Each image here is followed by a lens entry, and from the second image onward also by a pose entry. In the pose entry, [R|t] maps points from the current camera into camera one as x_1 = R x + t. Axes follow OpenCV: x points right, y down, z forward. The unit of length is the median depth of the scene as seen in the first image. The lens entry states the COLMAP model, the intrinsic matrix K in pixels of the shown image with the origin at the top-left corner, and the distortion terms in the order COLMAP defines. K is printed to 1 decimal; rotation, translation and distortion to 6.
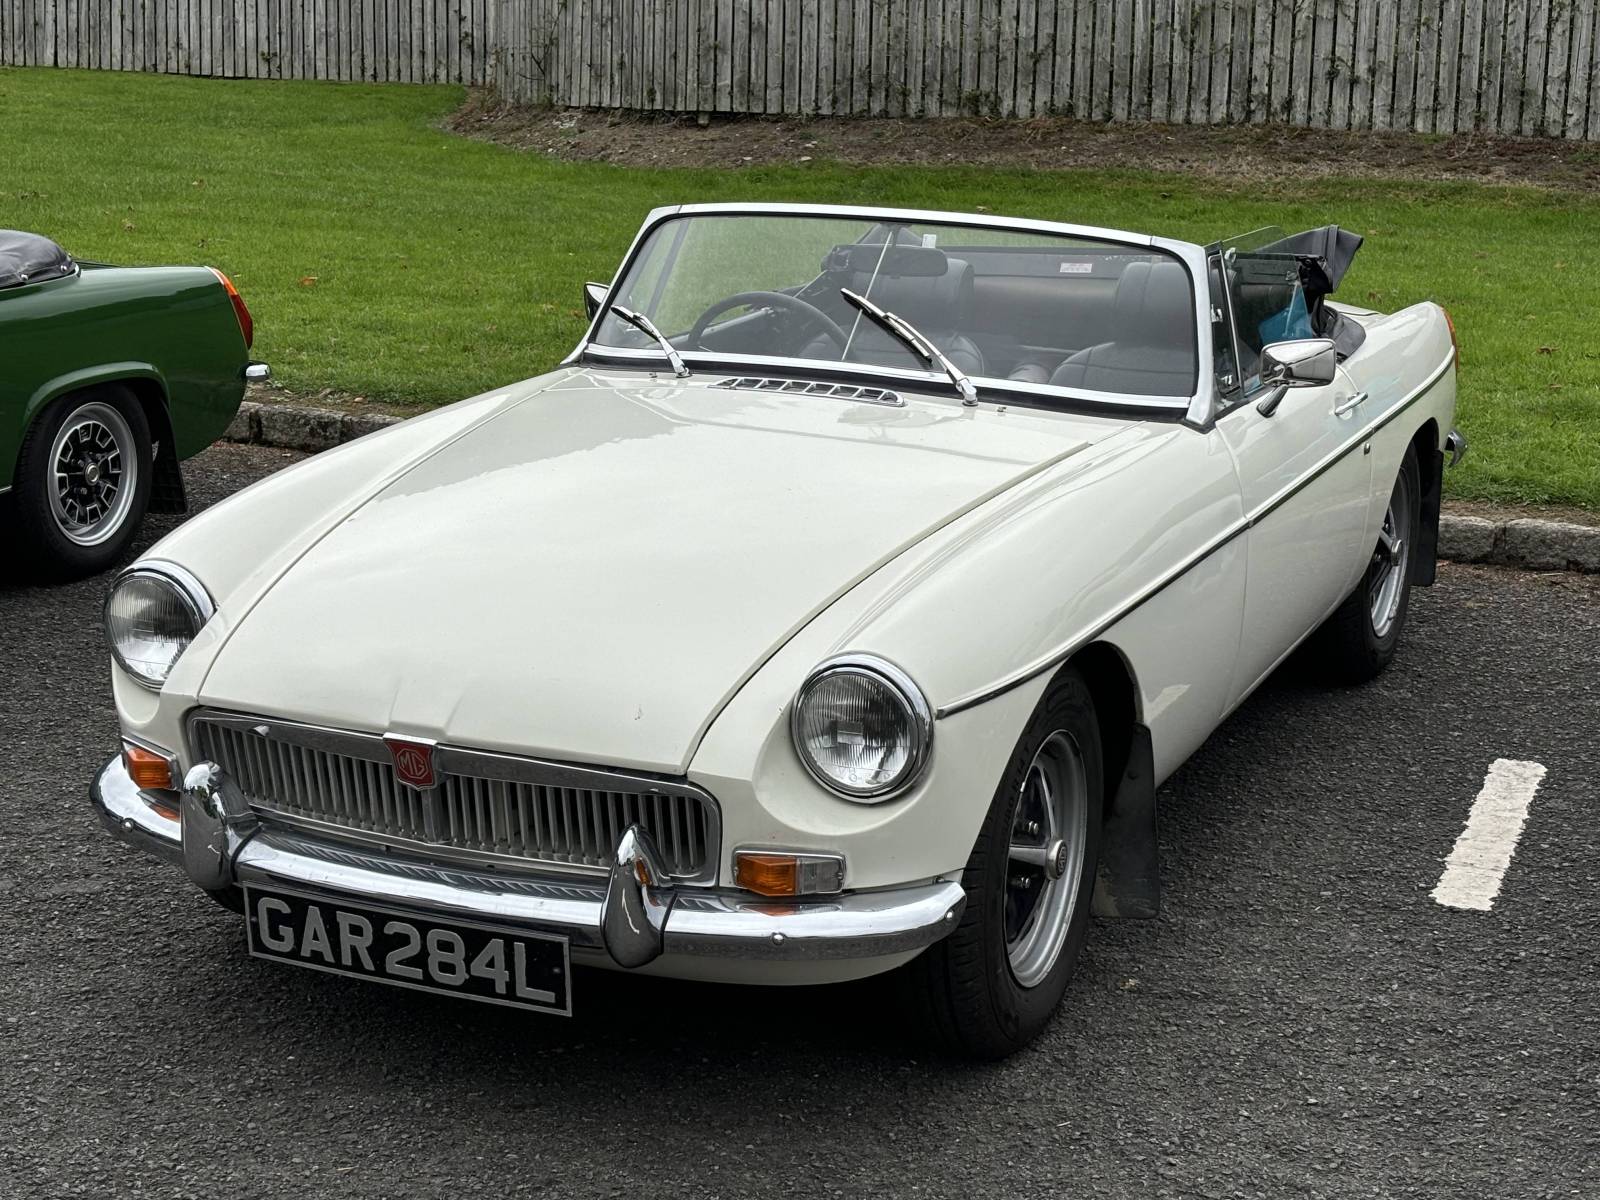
lens RADIAL K [[2505.4, 0, 800.0], [0, 2505.4, 600.0], [0, 0, 1]] dist [0.247904, -0.865574]
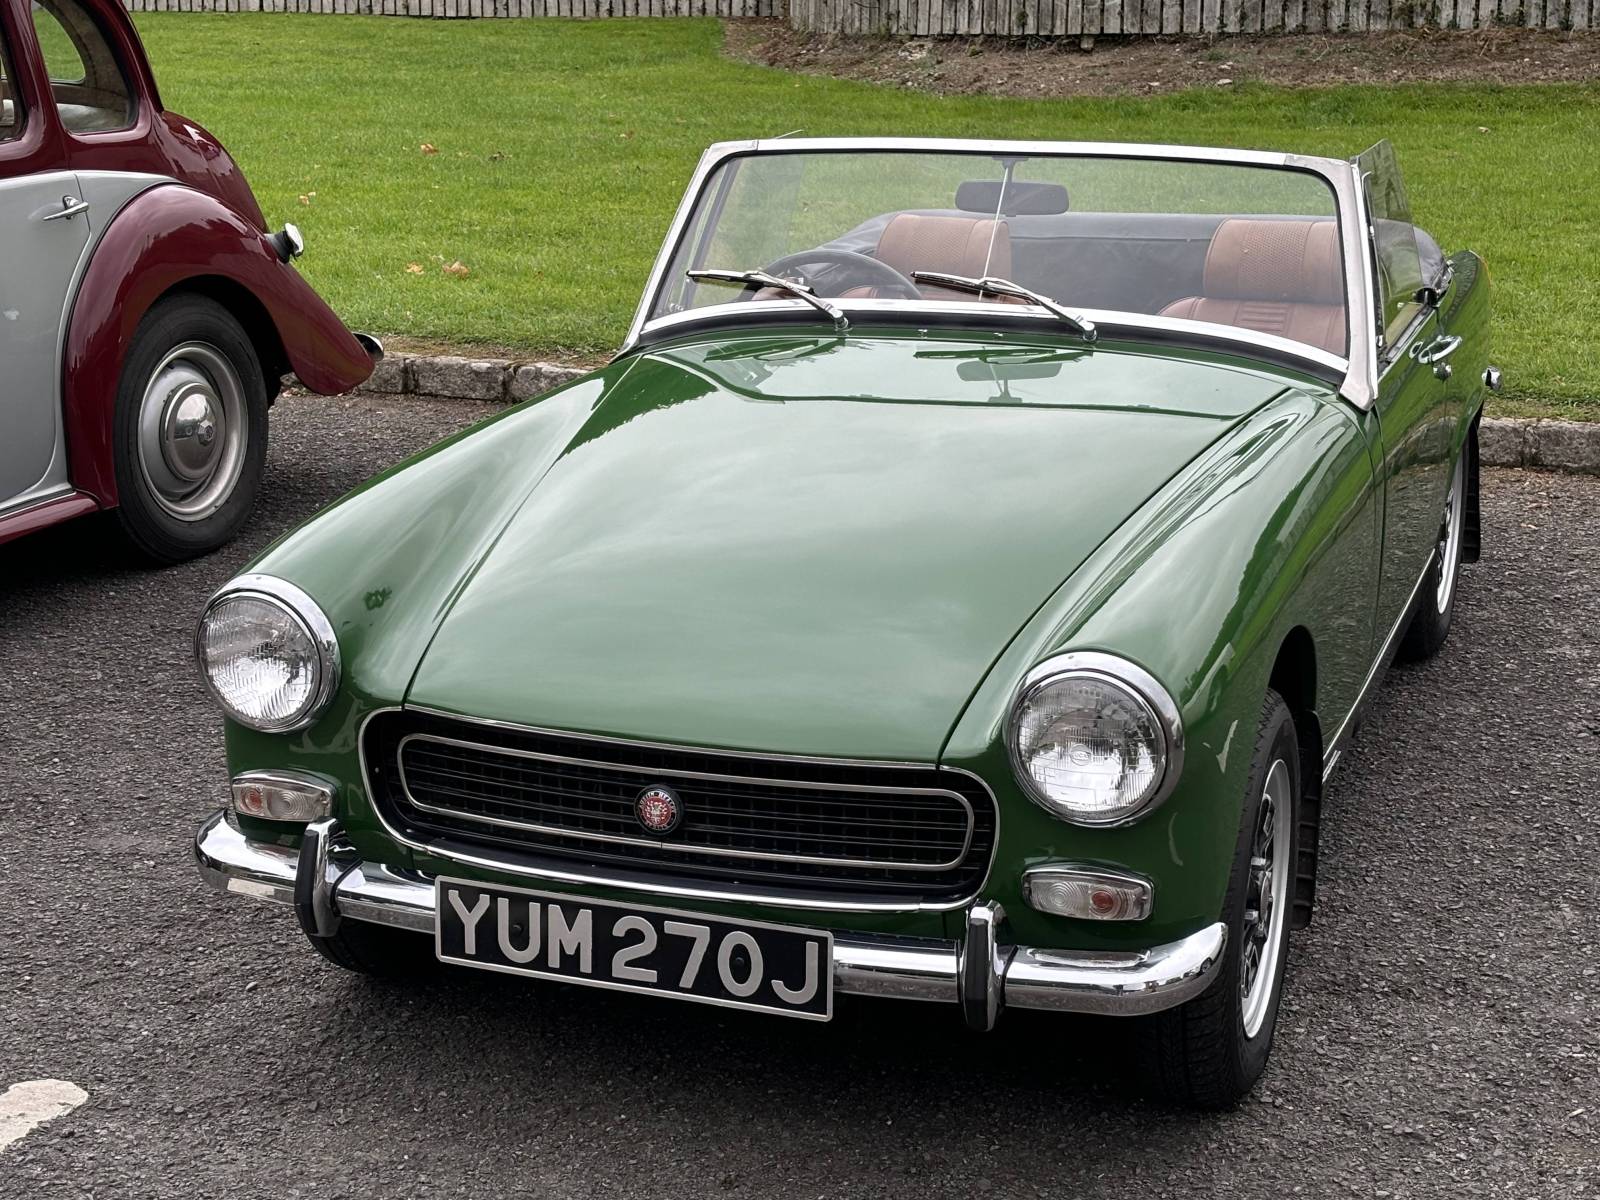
lens RADIAL K [[2505.4, 0, 800.0], [0, 2505.4, 600.0], [0, 0, 1]] dist [0.247904, -0.865574]
pose [[0.999477, -0.031793, 0.005839, -0.156164], [0.031611, 0.999079, 0.029018, -0.018049], [-0.006756, -0.028818, 0.999562, 0.072977]]
